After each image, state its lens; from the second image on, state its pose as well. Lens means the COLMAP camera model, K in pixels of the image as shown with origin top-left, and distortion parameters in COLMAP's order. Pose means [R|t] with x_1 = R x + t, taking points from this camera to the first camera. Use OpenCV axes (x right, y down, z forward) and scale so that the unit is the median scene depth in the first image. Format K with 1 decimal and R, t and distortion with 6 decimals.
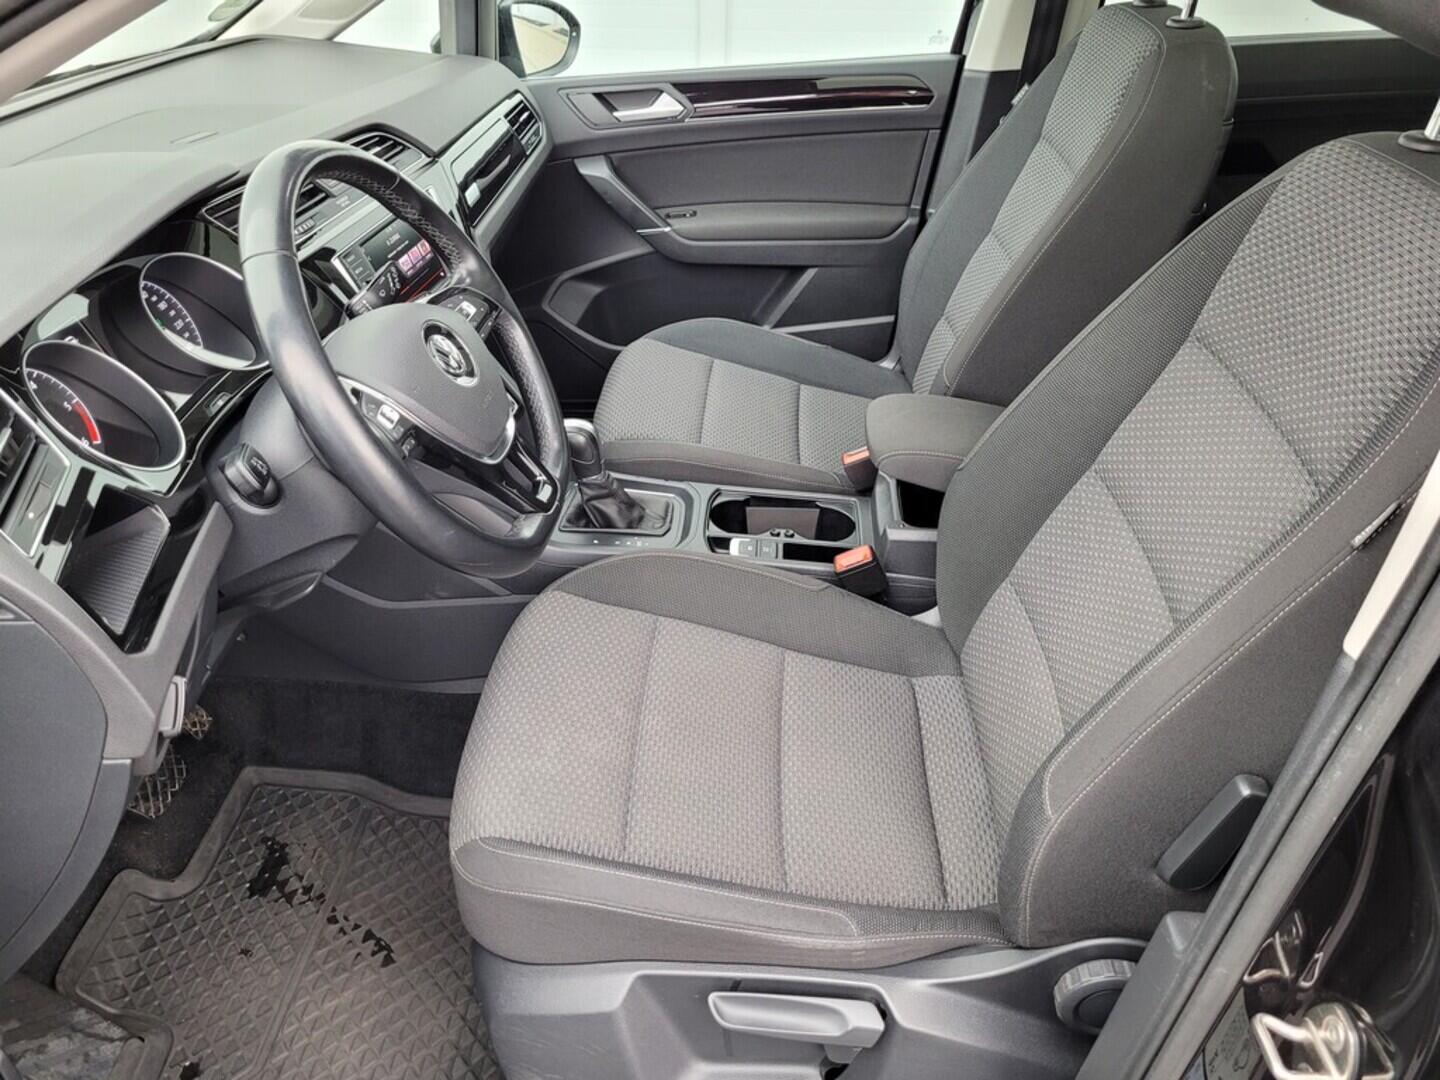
lens RADIAL K [[1080.1, 0, 711.4], [0, 1080.1, 537.2], [0, 0, 1]] dist [0.053878, -0.041146]
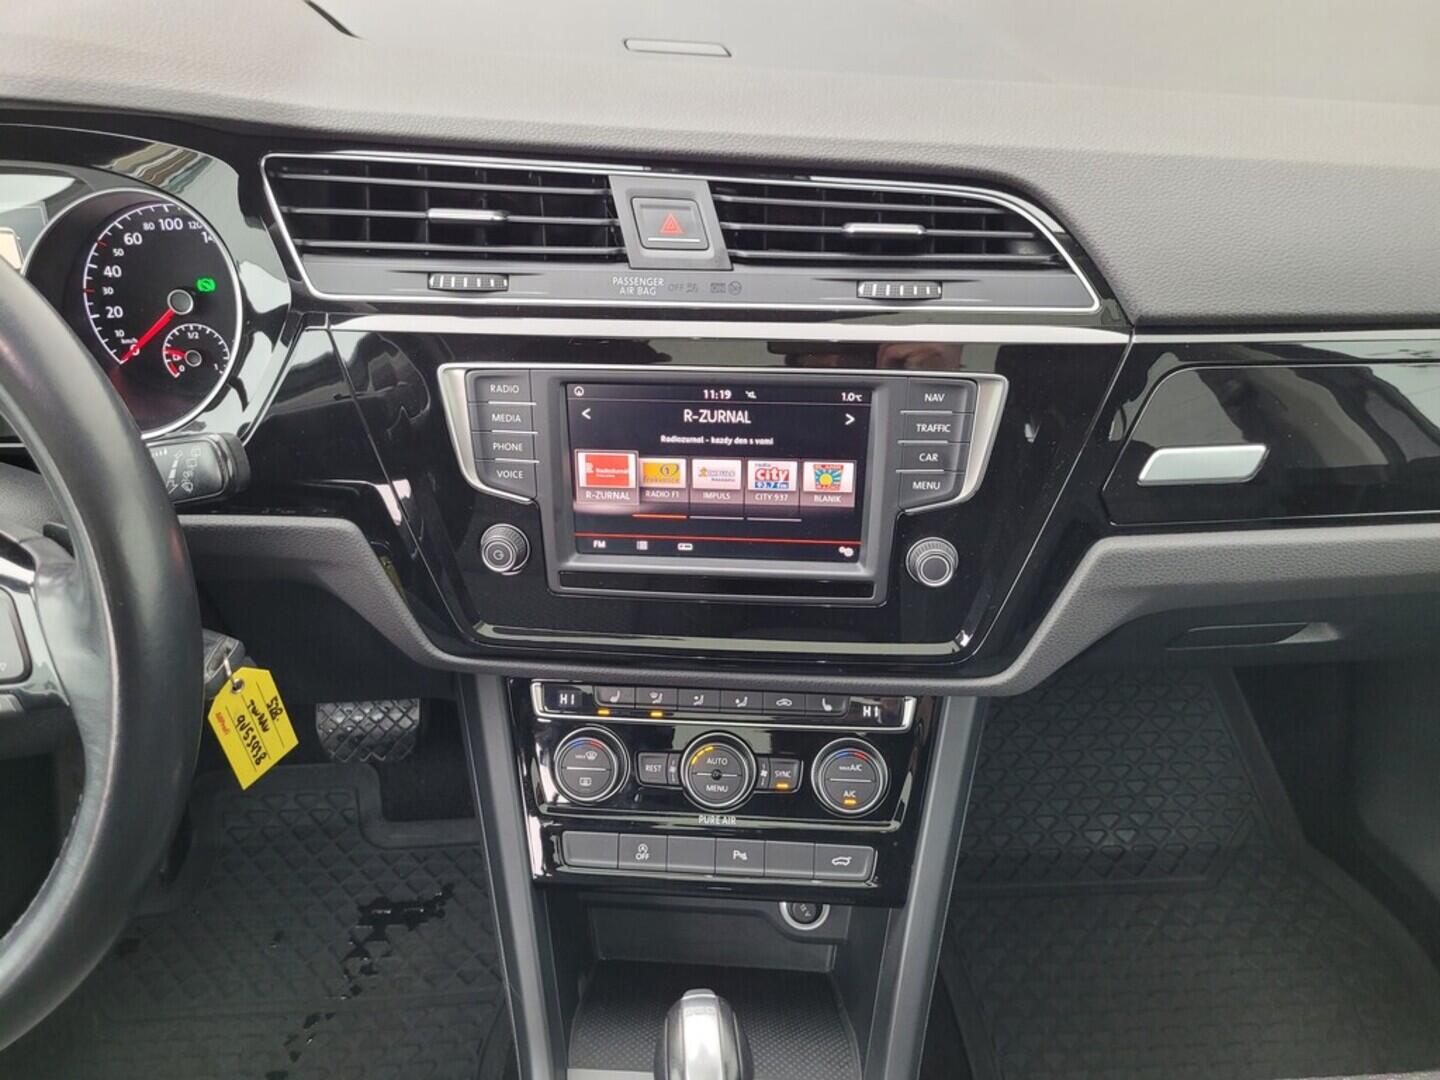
lens RADIAL K [[1080.1, 0, 711.4], [0, 1080.1, 537.2], [0, 0, 1]] dist [0.053878, -0.041146]
pose [[0.089690, 0.643352, -0.760299, 0.047197], [-0.532912, 0.675906, 0.509074, -0.406312], [0.841404, 0.359513, 0.403472, 0.759634]]
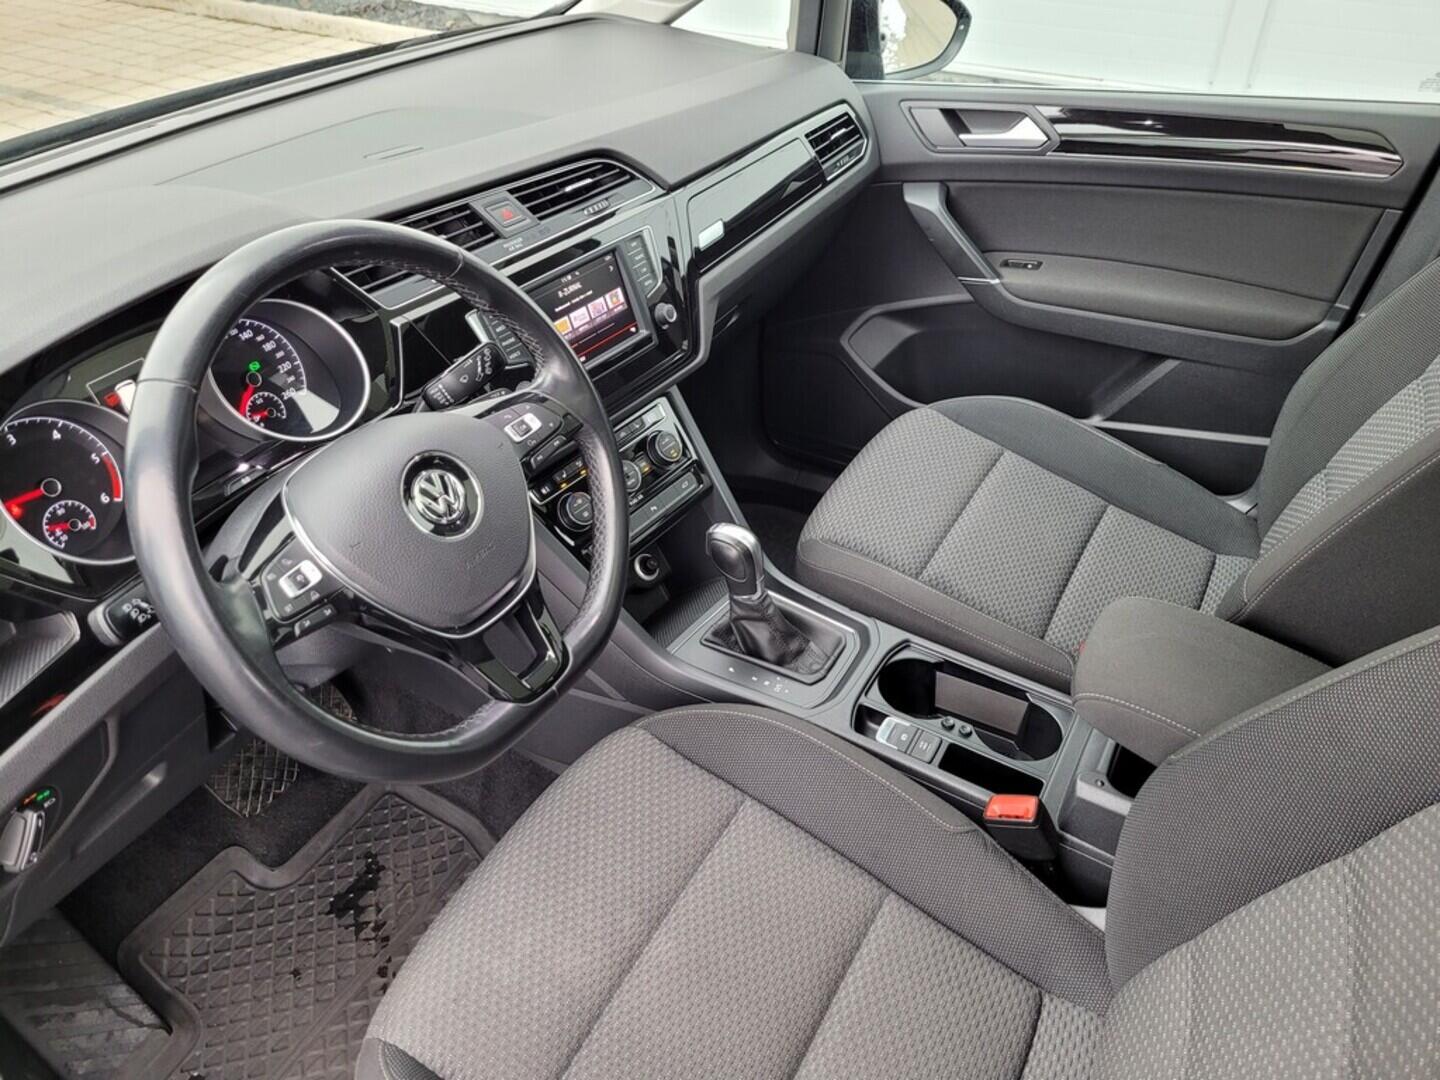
lens RADIAL K [[1080.1, 0, 711.4], [0, 1080.1, 537.2], [0, 0, 1]] dist [0.053878, -0.041146]
pose [[0.894631, 0.252951, -0.368310, 0.160629], [-0.232497, 0.967472, 0.099711, -0.173213], [0.381551, -0.003574, 0.924341, 0.211428]]
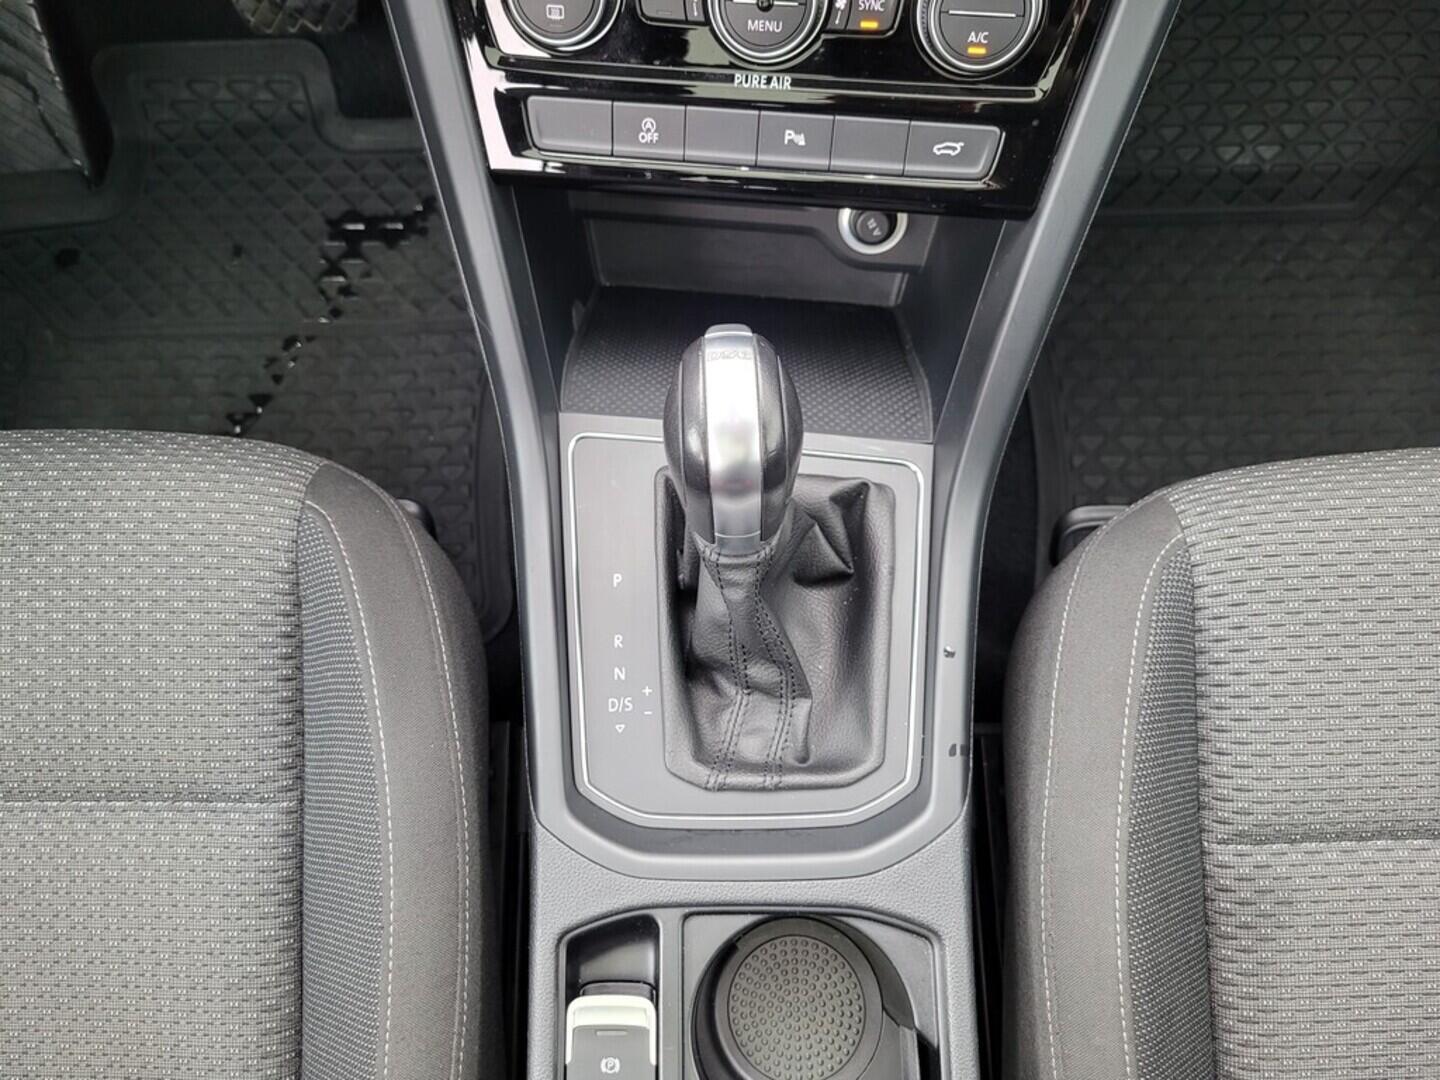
lens RADIAL K [[1090.8, 0, 692.4], [0, 1090.8, 542.8], [0, 0, 1]] dist [-0.002195, -0.004765]
pose [[0.051423, 0.960970, -0.271831, -0.022428], [-0.512749, 0.258981, 0.818546, -0.295476], [0.856997, 0.097289, 0.506054, 0.834272]]
